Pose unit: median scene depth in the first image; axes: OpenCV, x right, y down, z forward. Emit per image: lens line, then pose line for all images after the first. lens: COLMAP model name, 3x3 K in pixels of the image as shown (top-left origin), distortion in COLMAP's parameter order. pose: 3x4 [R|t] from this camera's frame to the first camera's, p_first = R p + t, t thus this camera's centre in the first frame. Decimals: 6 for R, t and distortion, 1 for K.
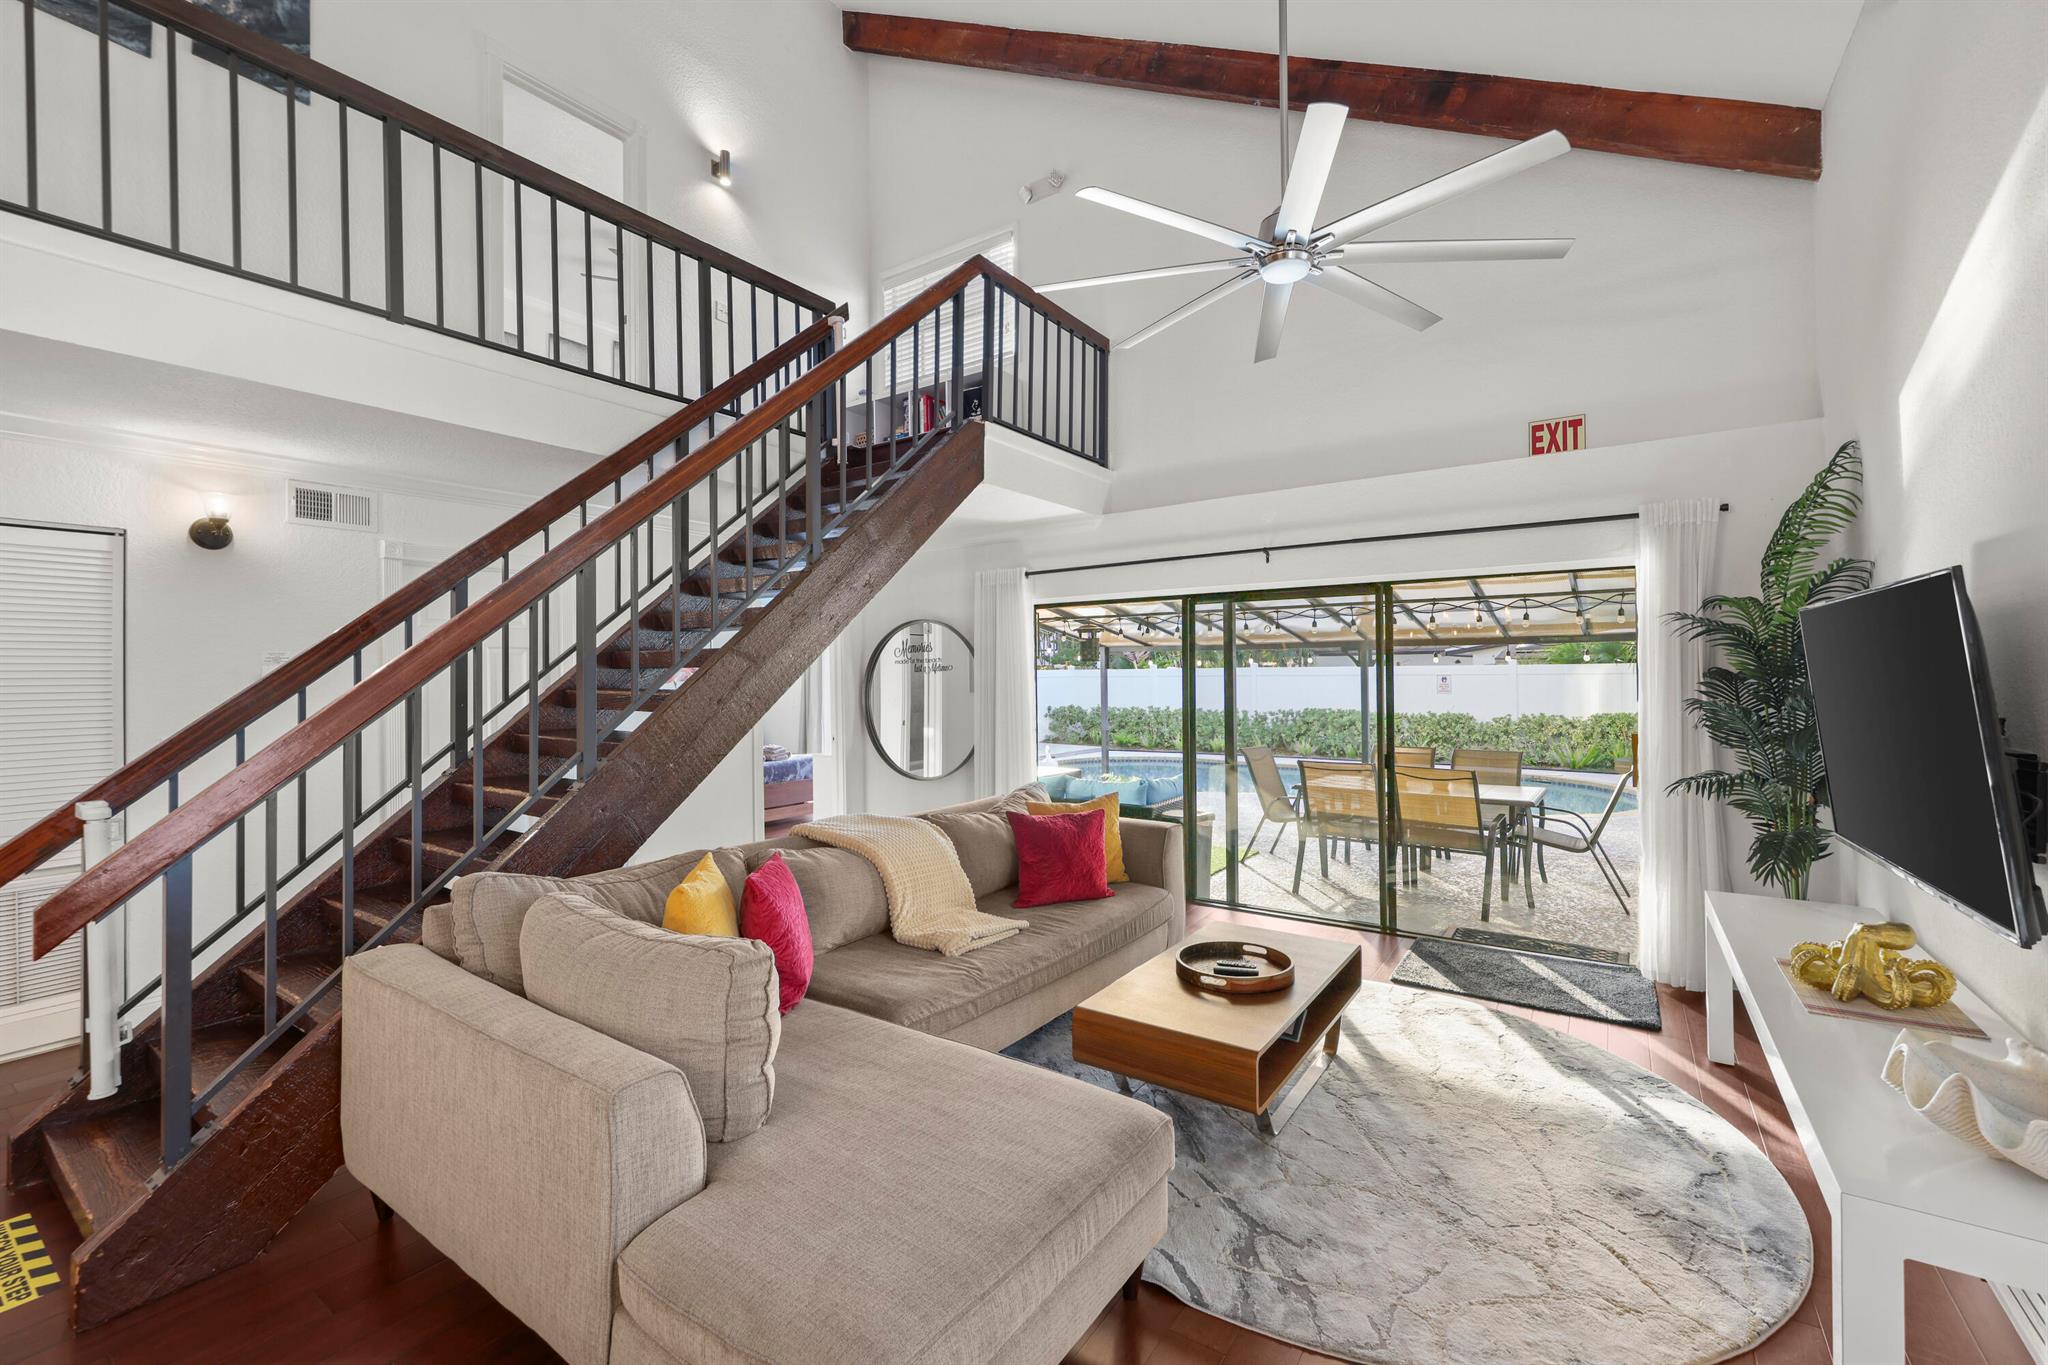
lens RADIAL K [[865.0, 0, 1017.8], [0, 865.0, 676.8], [0, 0, 1]] dist [-0.001162, -0.000007]
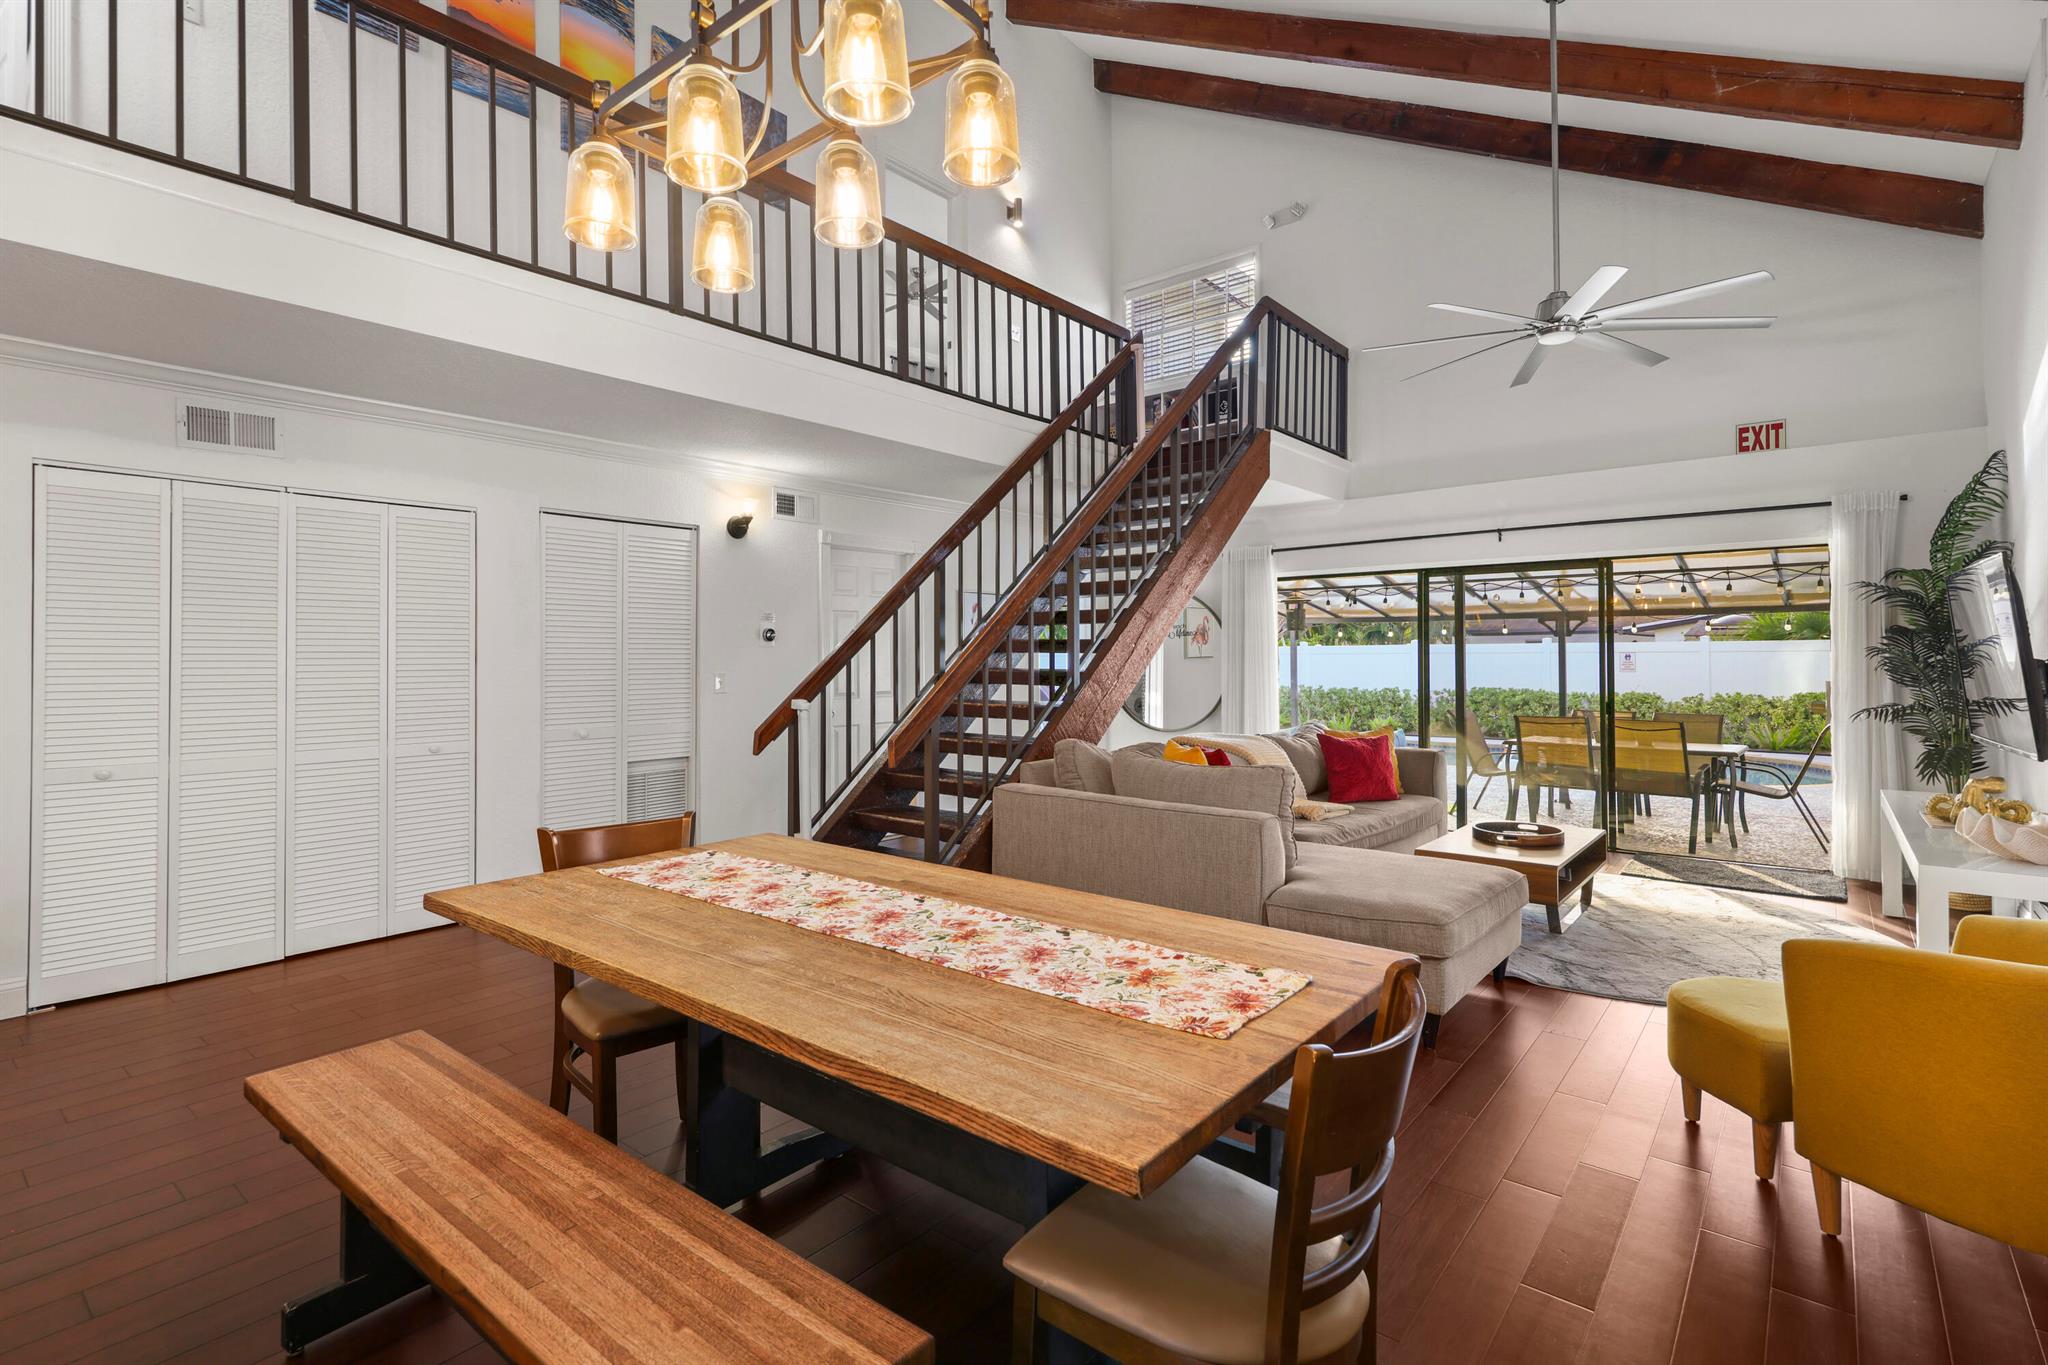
lens RADIAL K [[974.2, 0, 1019.5], [0, 974.2, 654.8], [0, 0, 1]] dist [0.001761, -0.000281]
pose [[0.996260, 0.004233, -0.086299, -0.284877], [-0.004819, 0.999967, -0.006579, 0.039986], [0.086268, 0.006971, 0.996248, -0.438090]]
